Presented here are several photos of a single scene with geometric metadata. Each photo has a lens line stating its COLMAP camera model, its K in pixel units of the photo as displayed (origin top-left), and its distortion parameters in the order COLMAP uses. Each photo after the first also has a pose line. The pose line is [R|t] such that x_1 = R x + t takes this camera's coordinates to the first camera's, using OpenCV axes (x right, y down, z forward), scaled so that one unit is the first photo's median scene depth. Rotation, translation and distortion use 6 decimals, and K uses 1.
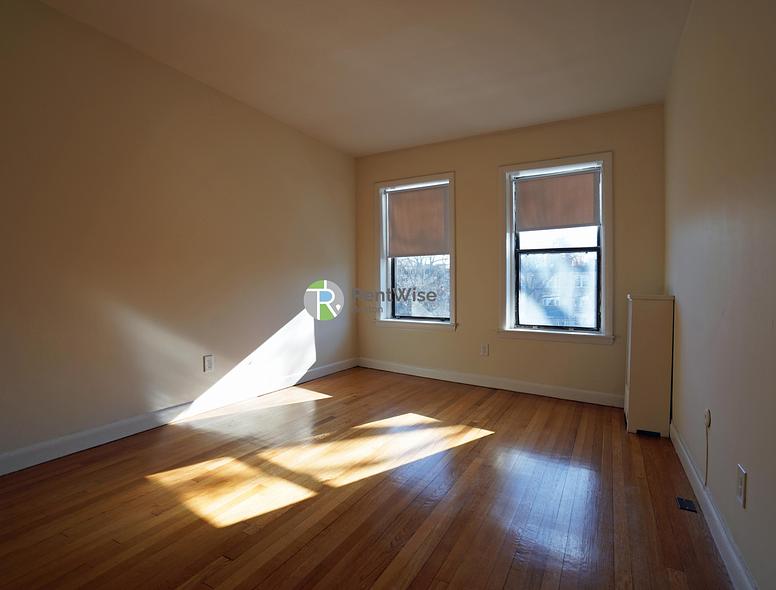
lens RADIAL K [[415.6, 0, 383.5], [0, 415.6, 295.3], [0, 0, 1]] dist [-0.061929, 0.028221]
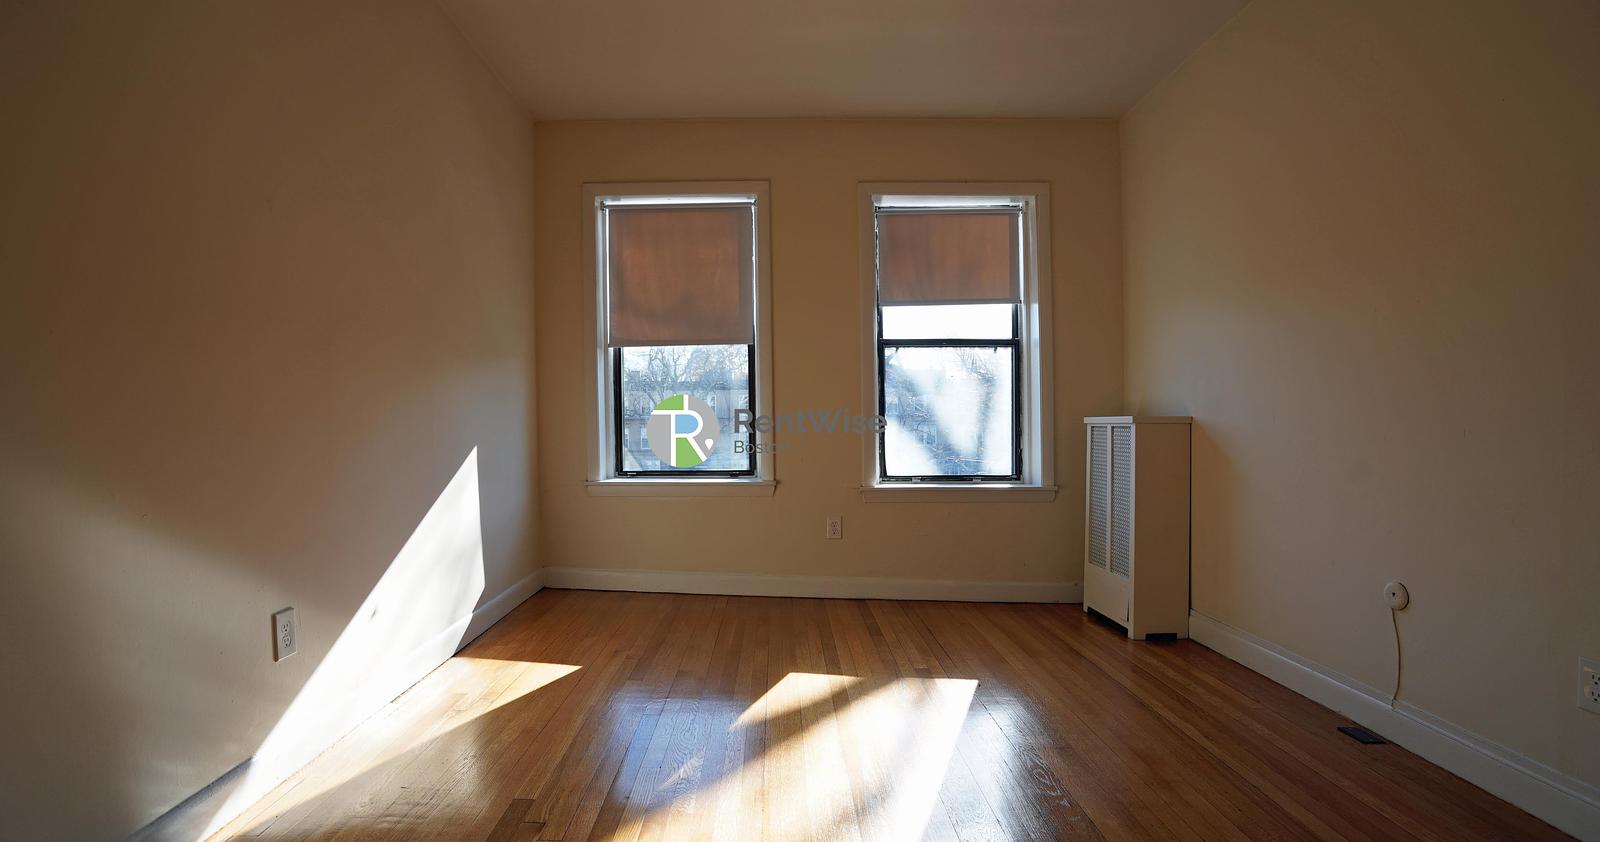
lens RADIAL K [[752.3, 0, 801.5], [0, 752.3, 424.6], [0, 0, 1]] dist [-0.071011, 0.041213]
pose [[0.861697, -0.014487, 0.507217, -0.289824], [0.019017, 0.999812, -0.003750, 0.004483], [-0.507067, 0.012877, 0.861810, 0.212492]]
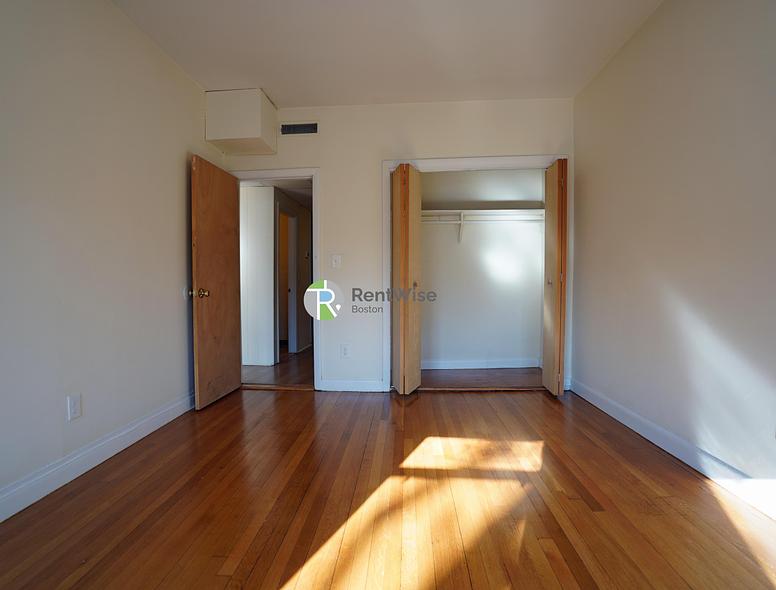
lens RADIAL K [[415.6, 0, 383.5], [0, 415.6, 295.3], [0, 0, 1]] dist [-0.061929, 0.028221]
pose [[-0.906412, 0.015952, -0.422094, 0.162944], [-0.003820, 0.998936, 0.045956, -0.009254], [0.422378, 0.043267, -0.905386, 0.969001]]
